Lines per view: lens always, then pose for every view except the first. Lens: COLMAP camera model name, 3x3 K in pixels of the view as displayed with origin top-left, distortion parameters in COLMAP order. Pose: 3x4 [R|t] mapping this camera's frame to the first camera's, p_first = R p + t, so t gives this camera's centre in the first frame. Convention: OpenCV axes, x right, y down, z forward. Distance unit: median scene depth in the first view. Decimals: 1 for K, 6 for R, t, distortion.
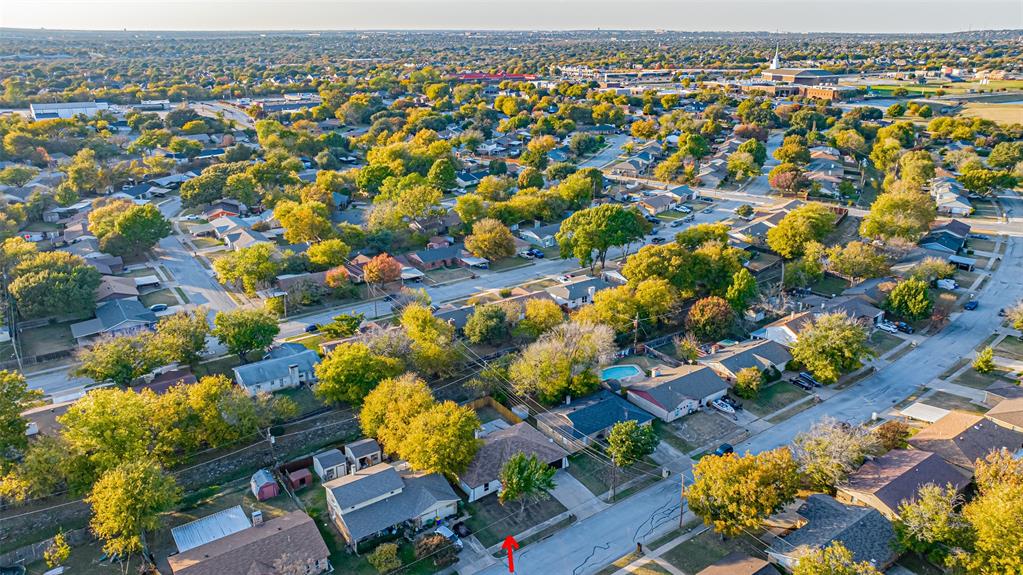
lens RADIAL K [[720.6, 0, 516.6], [0, 720.6, 286.6], [0, 0, 1]] dist [-0.031778, 0.035370]
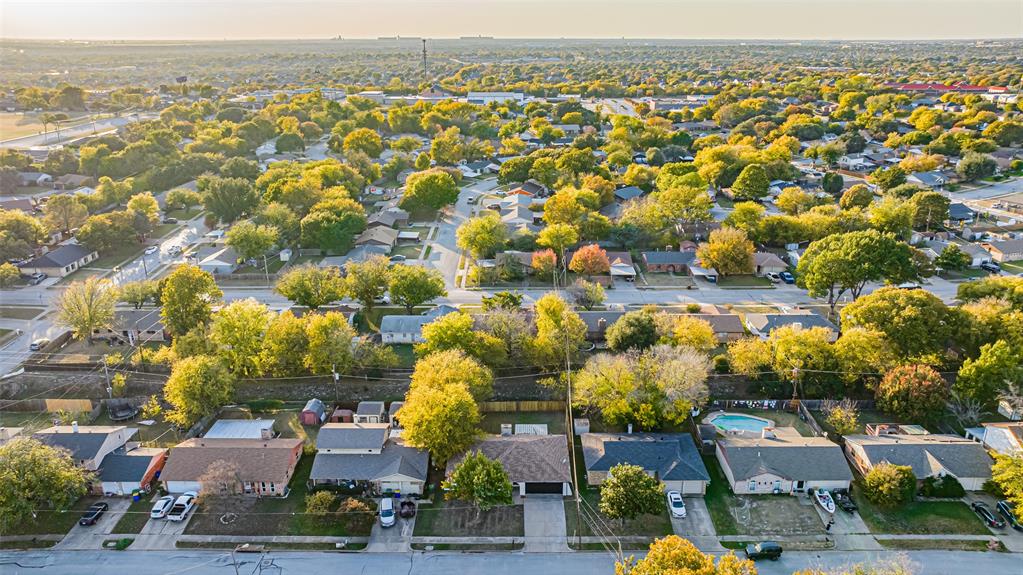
lens RADIAL K [[720.6, 0, 516.6], [0, 720.6, 286.6], [0, 0, 1]] dist [-0.031778, 0.035370]
pose [[0.810691, 0.187354, -0.554688, 0.331562], [-0.194200, 0.979829, 0.047123, -0.018418], [0.552329, 0.069518, 0.830723, 0.164750]]
